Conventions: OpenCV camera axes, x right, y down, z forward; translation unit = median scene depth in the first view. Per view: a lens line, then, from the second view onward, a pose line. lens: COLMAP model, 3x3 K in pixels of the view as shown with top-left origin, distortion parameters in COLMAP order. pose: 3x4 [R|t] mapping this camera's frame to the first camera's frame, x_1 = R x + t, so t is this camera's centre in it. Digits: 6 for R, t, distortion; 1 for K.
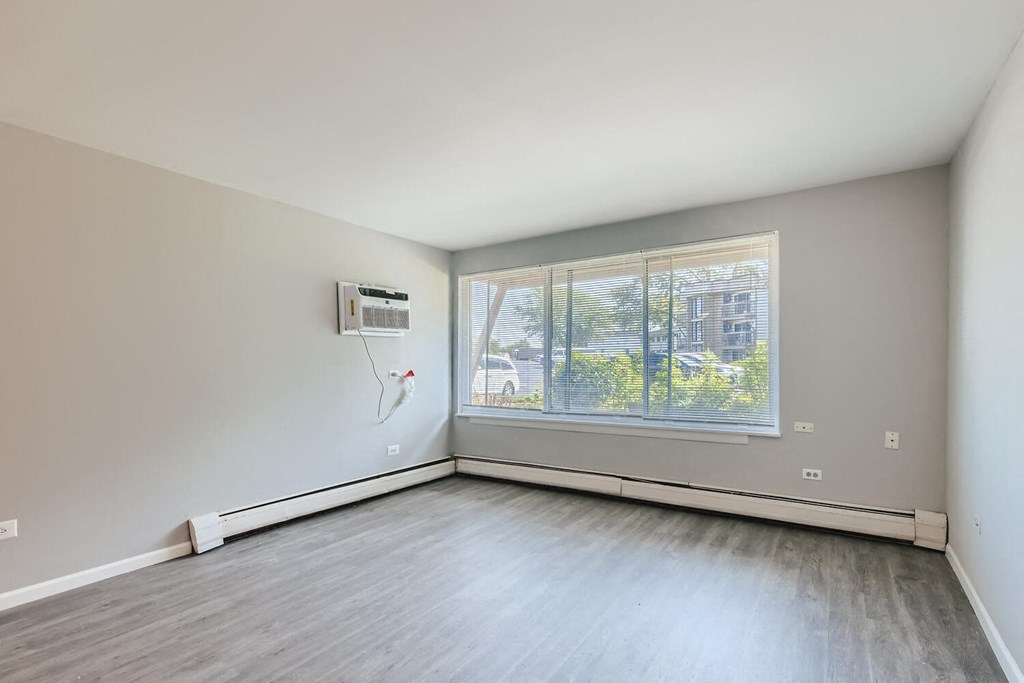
lens RADIAL K [[473.3, 0, 515.4], [0, 473.3, 372.4], [0, 0, 1]] dist [0.009283, -0.005703]
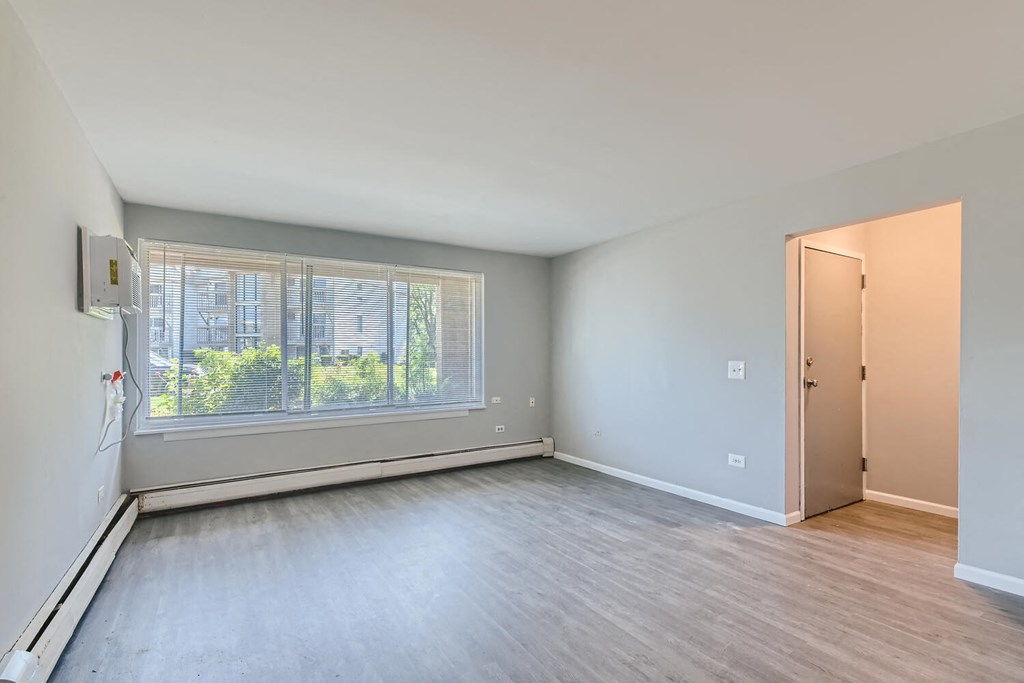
lens RADIAL K [[473.3, 0, 514.3], [0, 473.3, 360.4], [0, 0, 1]] dist [0.009283, -0.005703]
pose [[0.417825, -0.000292, 0.908527, -0.736971], [0.019990, 0.999761, -0.008872, -0.002063], [-0.908307, 0.021868, 0.417731, 0.255845]]
